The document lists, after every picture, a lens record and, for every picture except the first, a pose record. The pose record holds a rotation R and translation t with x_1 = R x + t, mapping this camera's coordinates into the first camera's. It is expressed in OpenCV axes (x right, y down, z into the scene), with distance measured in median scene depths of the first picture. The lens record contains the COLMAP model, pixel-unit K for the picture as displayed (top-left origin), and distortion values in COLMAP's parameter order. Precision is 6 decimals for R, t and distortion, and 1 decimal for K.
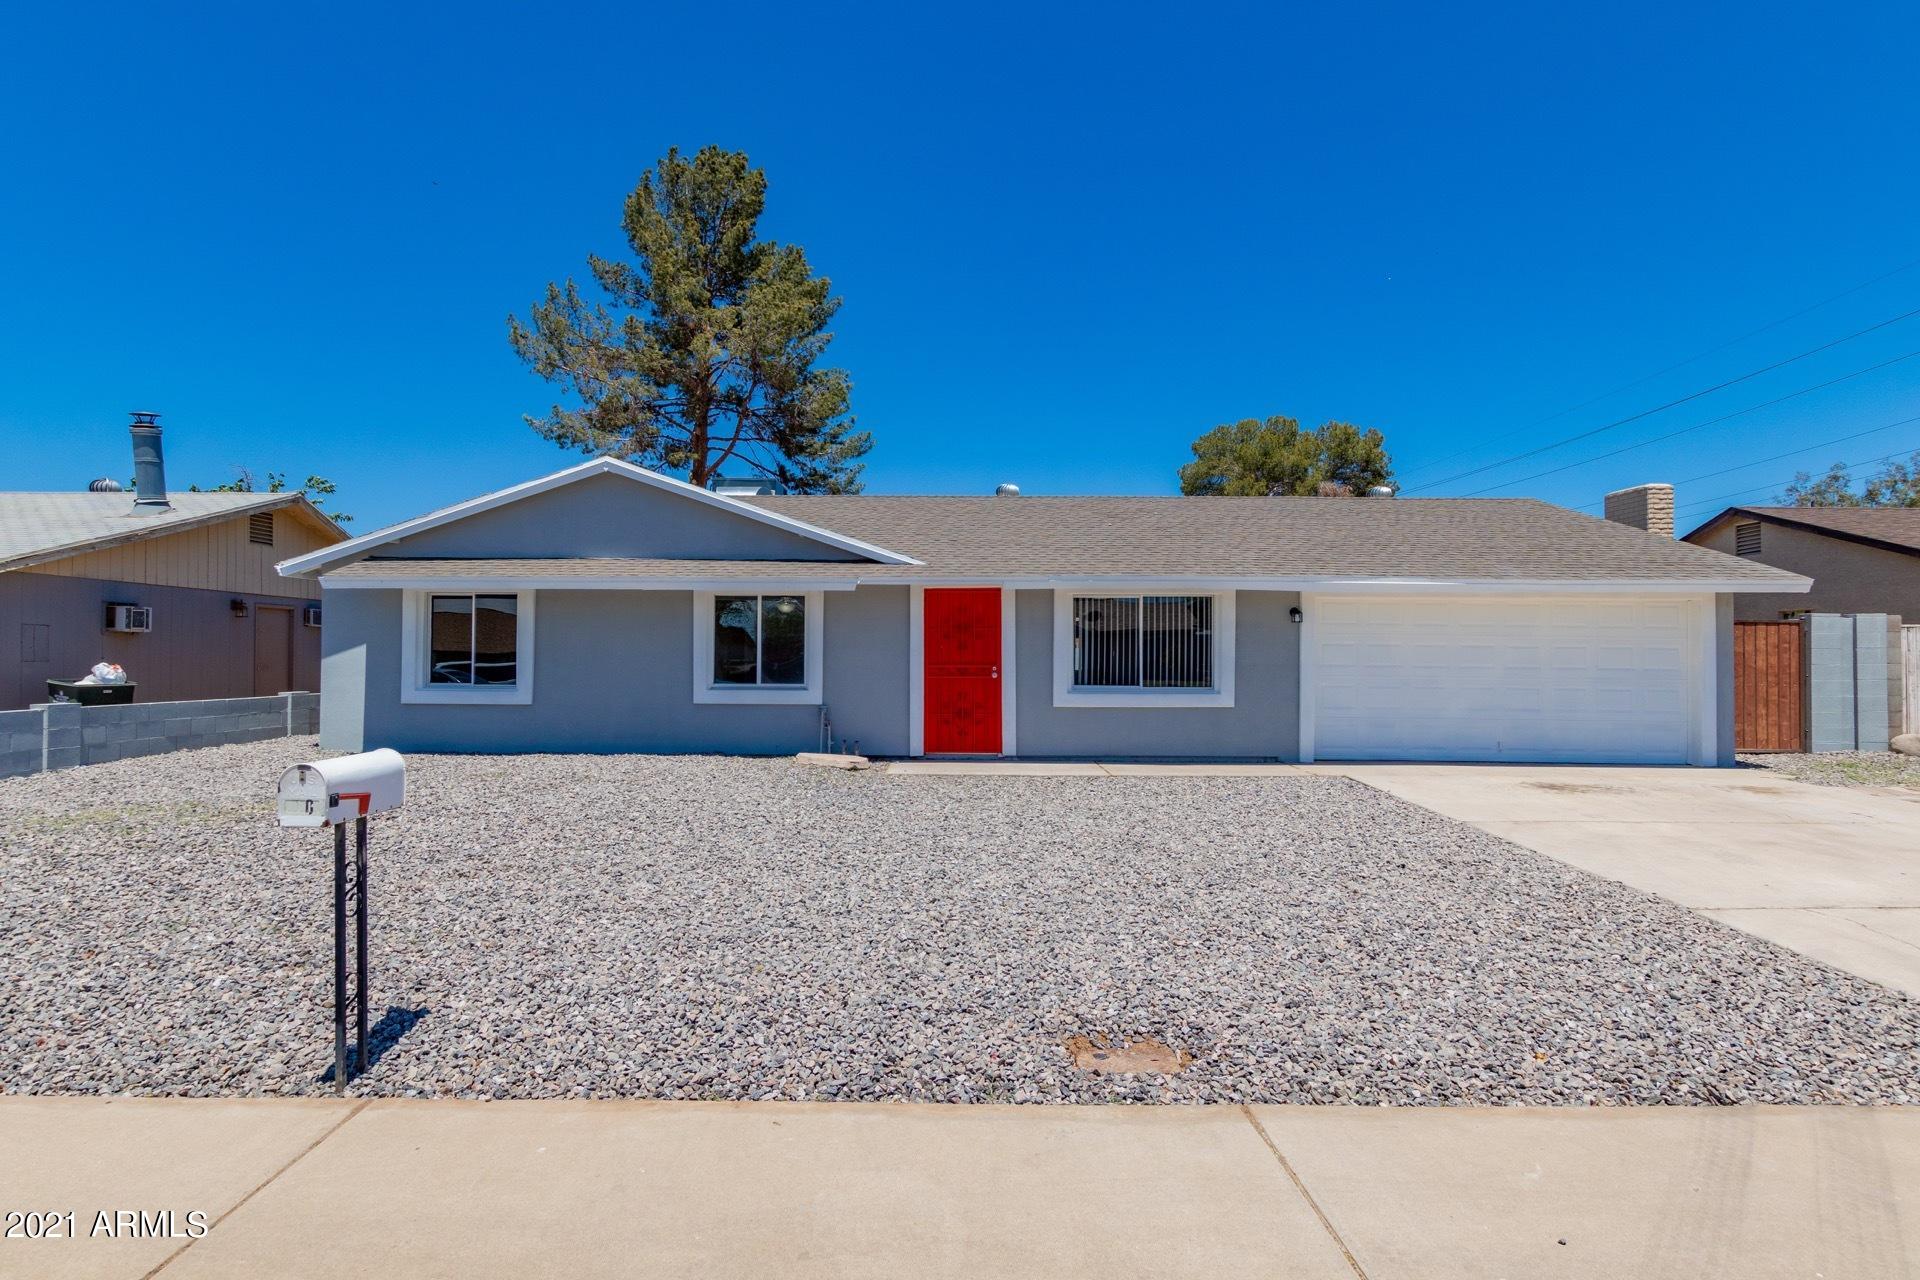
lens RADIAL K [[1009.0, 0, 948.3], [0, 1009.0, 662.7], [0, 0, 1]] dist [0.013750, -0.007326]
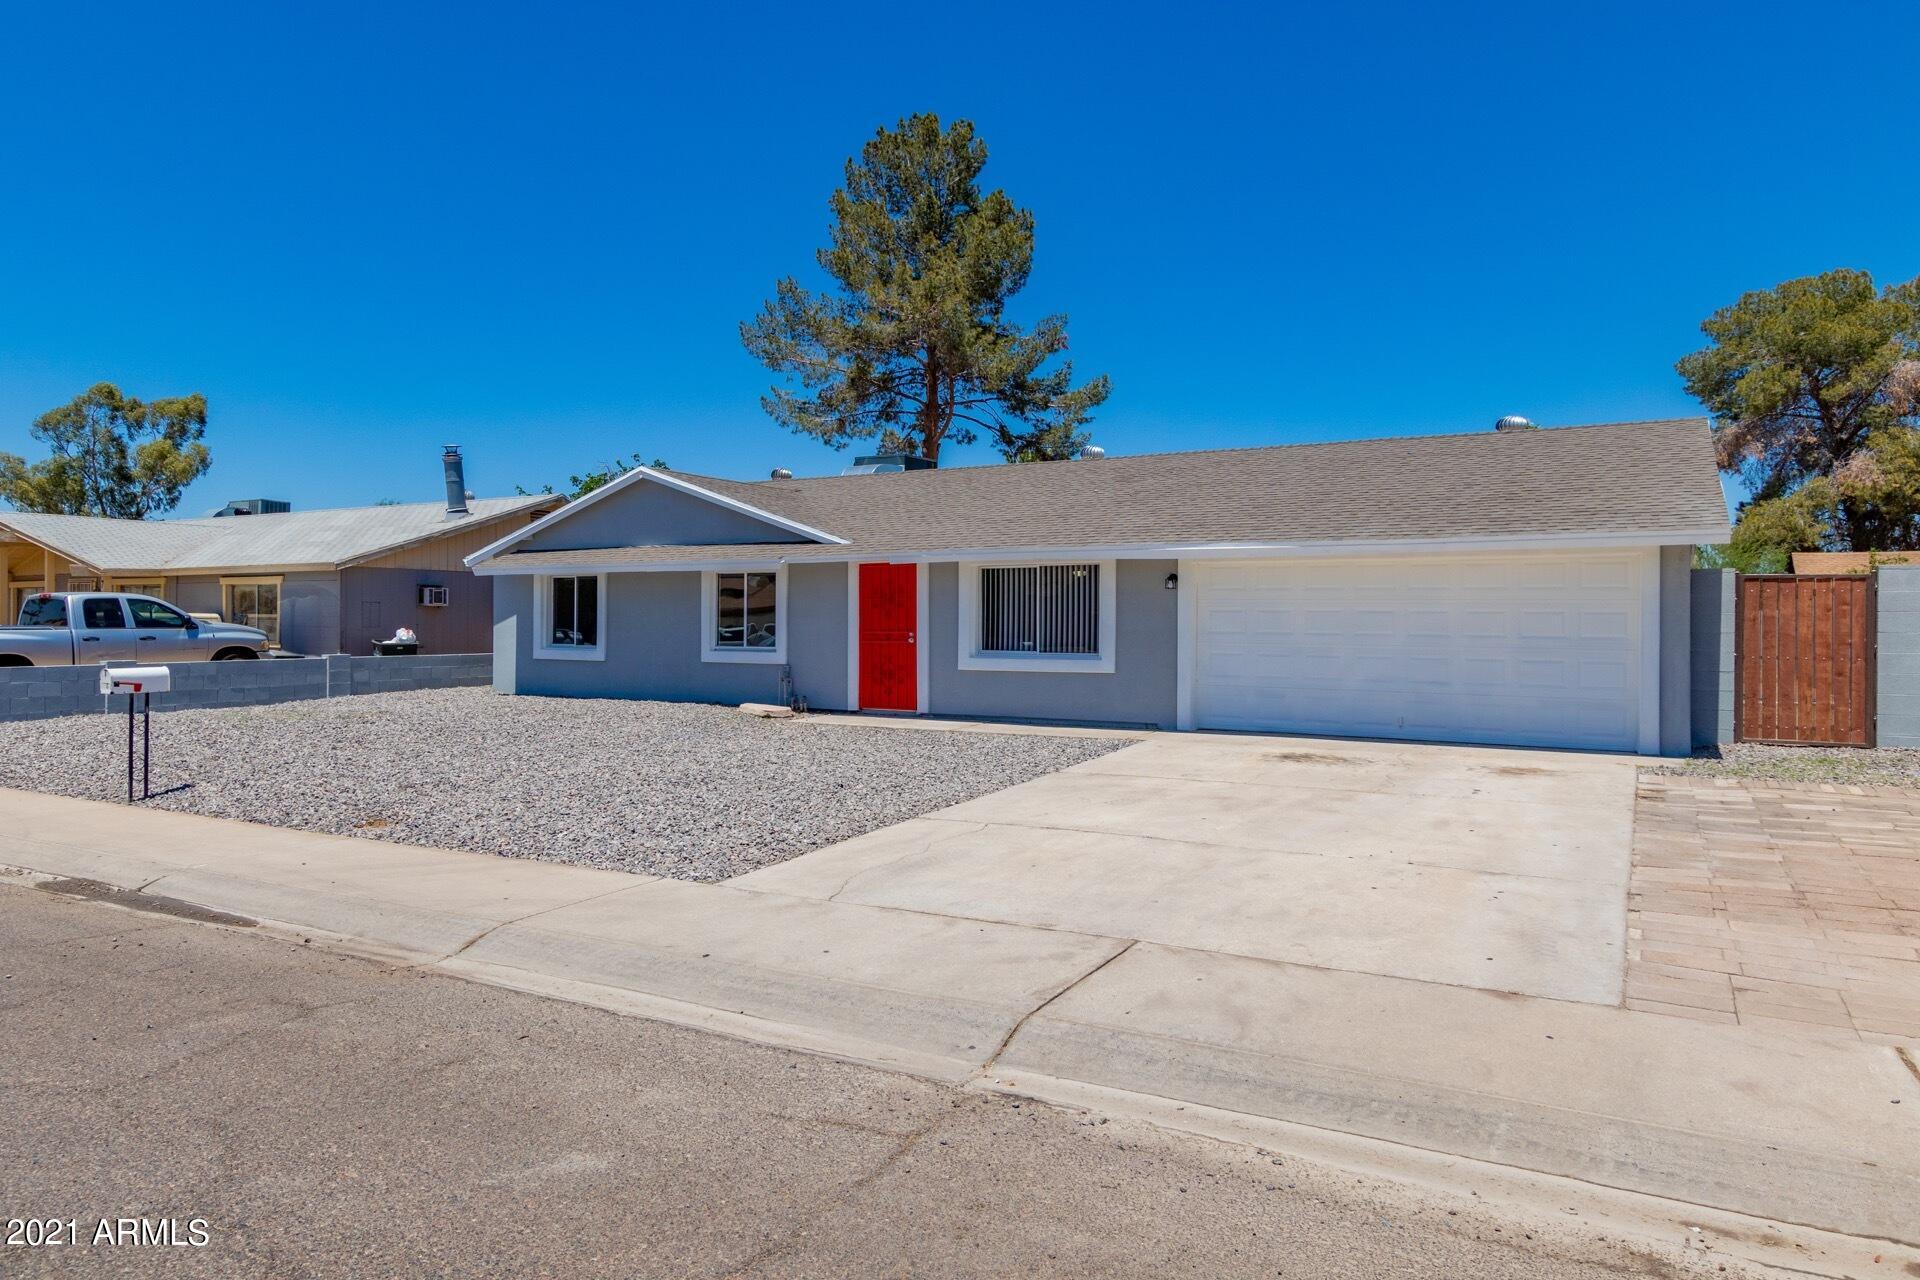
lens RADIAL K [[1310.1, 0, 960.0], [0, 1310.1, 640.0], [0, 0, 1]] dist [0.001088, 0.000437]
pose [[0.866910, 0.005385, -0.498435, 0.810710], [-0.000425, 0.999949, 0.010063, -0.002492], [0.498464, -0.008512, 0.866868, -0.225007]]
